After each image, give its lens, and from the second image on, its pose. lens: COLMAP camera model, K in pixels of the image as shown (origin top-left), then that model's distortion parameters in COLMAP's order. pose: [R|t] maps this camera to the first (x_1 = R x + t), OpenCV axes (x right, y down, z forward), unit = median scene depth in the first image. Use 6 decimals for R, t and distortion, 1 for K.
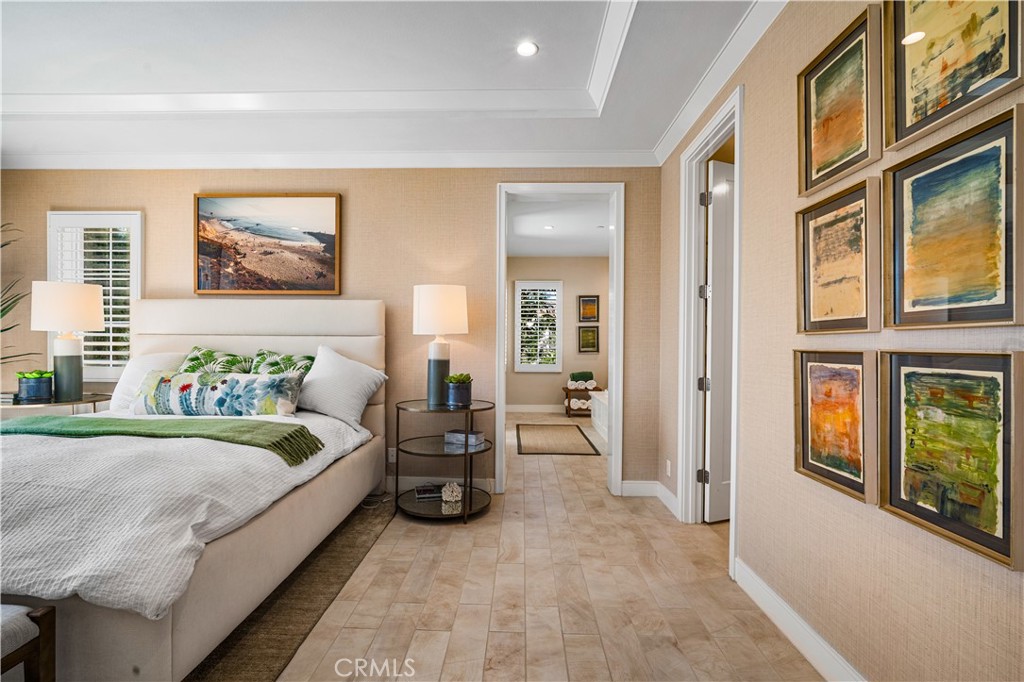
lens RADIAL K [[460.9, 0, 509.8], [0, 460.9, 348.4], [0, 0, 1]] dist [-0.011299, 0.000574]
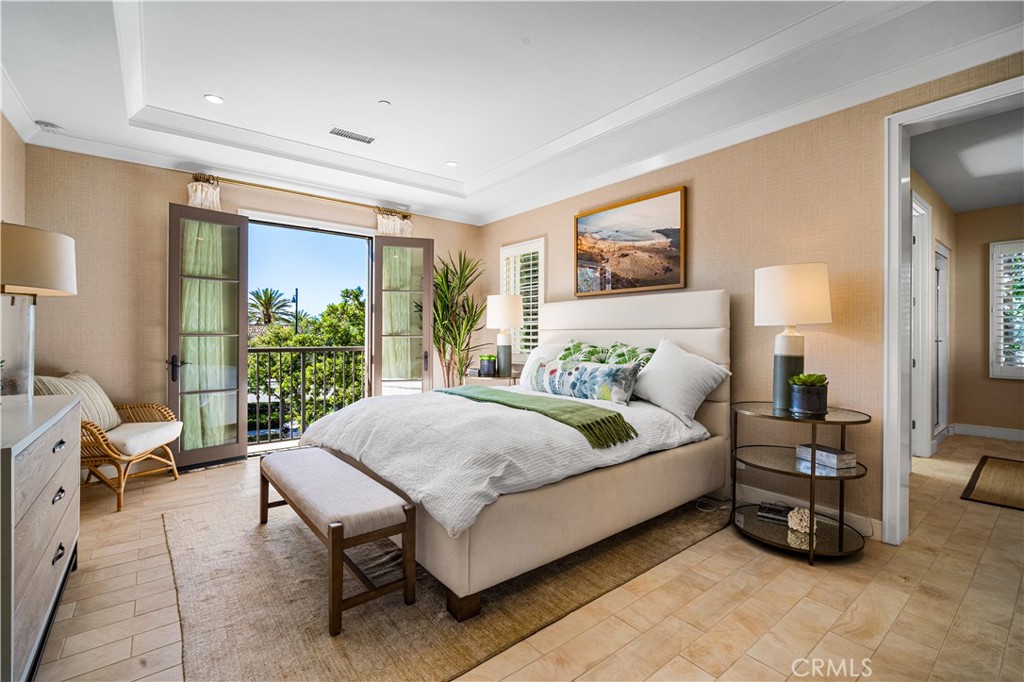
lens RADIAL K [[450.6, 0, 510.3], [0, 450.6, 333.8], [0, 0, 1]] dist [-0.017252, 0.005785]
pose [[0.639382, -0.007194, -0.768855, 0.149036], [-0.005147, 0.999894, -0.013636, -0.001221], [0.768872, 0.012676, 0.639278, 0.101456]]
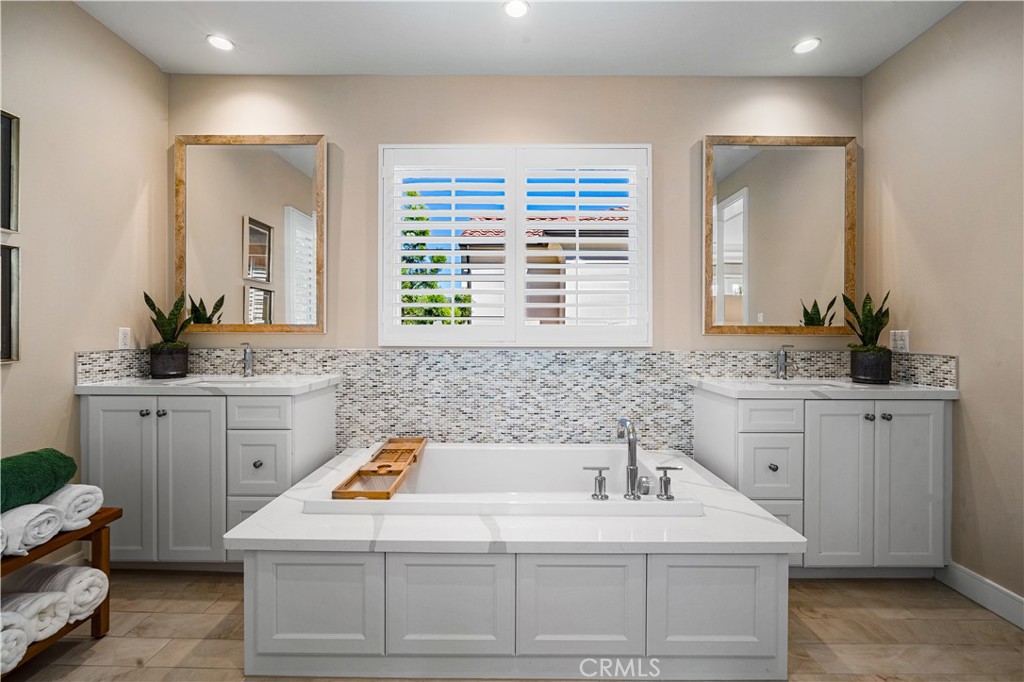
lens RADIAL K [[450.6, 0, 510.3], [0, 450.6, 333.8], [0, 0, 1]] dist [-0.017252, 0.005785]
pose [[-0.021089, -0.007627, 0.999749, -0.093249], [0.003772, 0.999963, 0.007709, -0.011588], [-0.999770, 0.003934, -0.021060, 1.787485]]
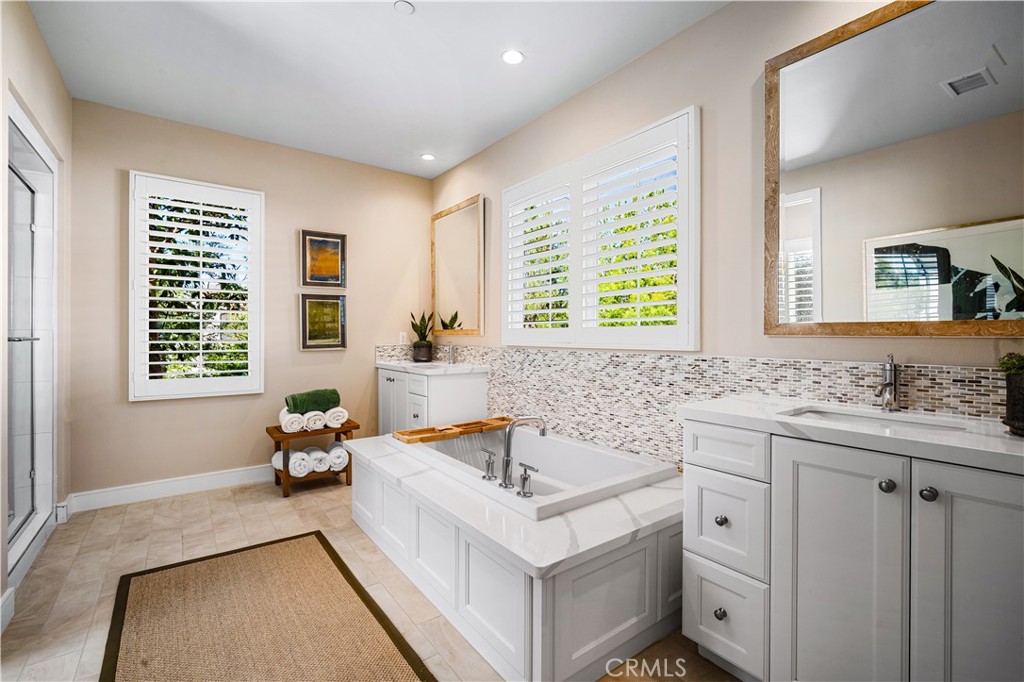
lens RADIAL K [[450.6, 0, 510.3], [0, 450.6, 333.8], [0, 0, 1]] dist [-0.017252, 0.005785]
pose [[0.788131, -0.004170, 0.615493, 0.077597], [0.008820, 0.999951, -0.004519, -0.006191], [-0.615444, 0.008990, 0.788129, 1.190537]]
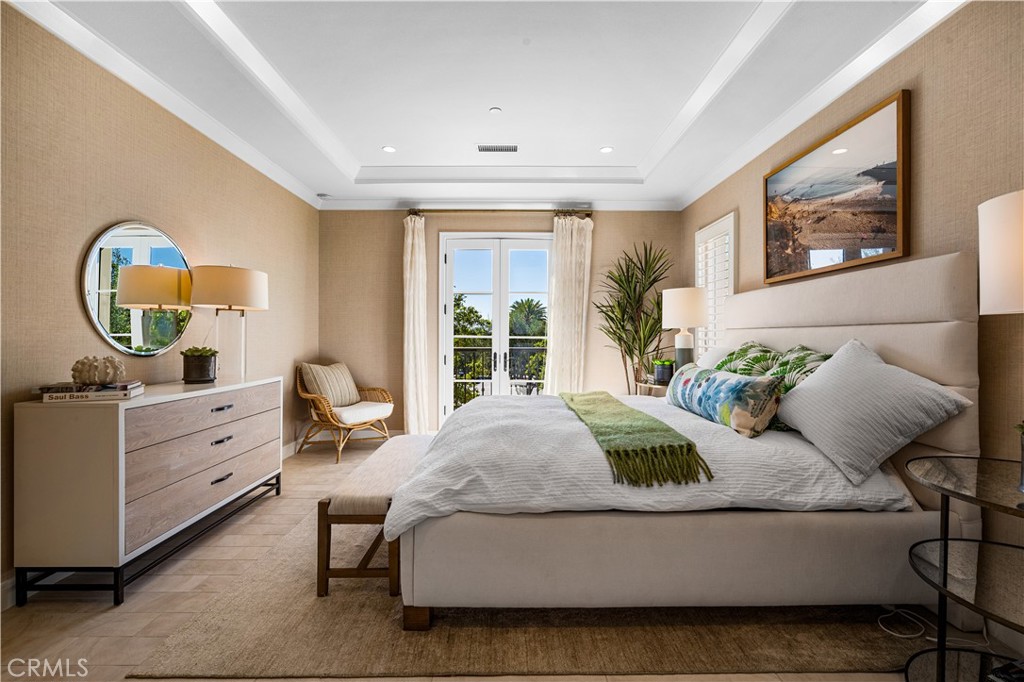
lens RADIAL K [[447.8, 0, 512.1], [0, 447.8, 337.0], [0, 0, 1]] dist [-0.011517, 0.000498]
pose [[0.027026, -0.007098, -0.999610, 0.220612], [-0.009232, 0.999930, -0.007350, -0.001060], [0.999592, 0.009427, 0.026959, 0.519081]]
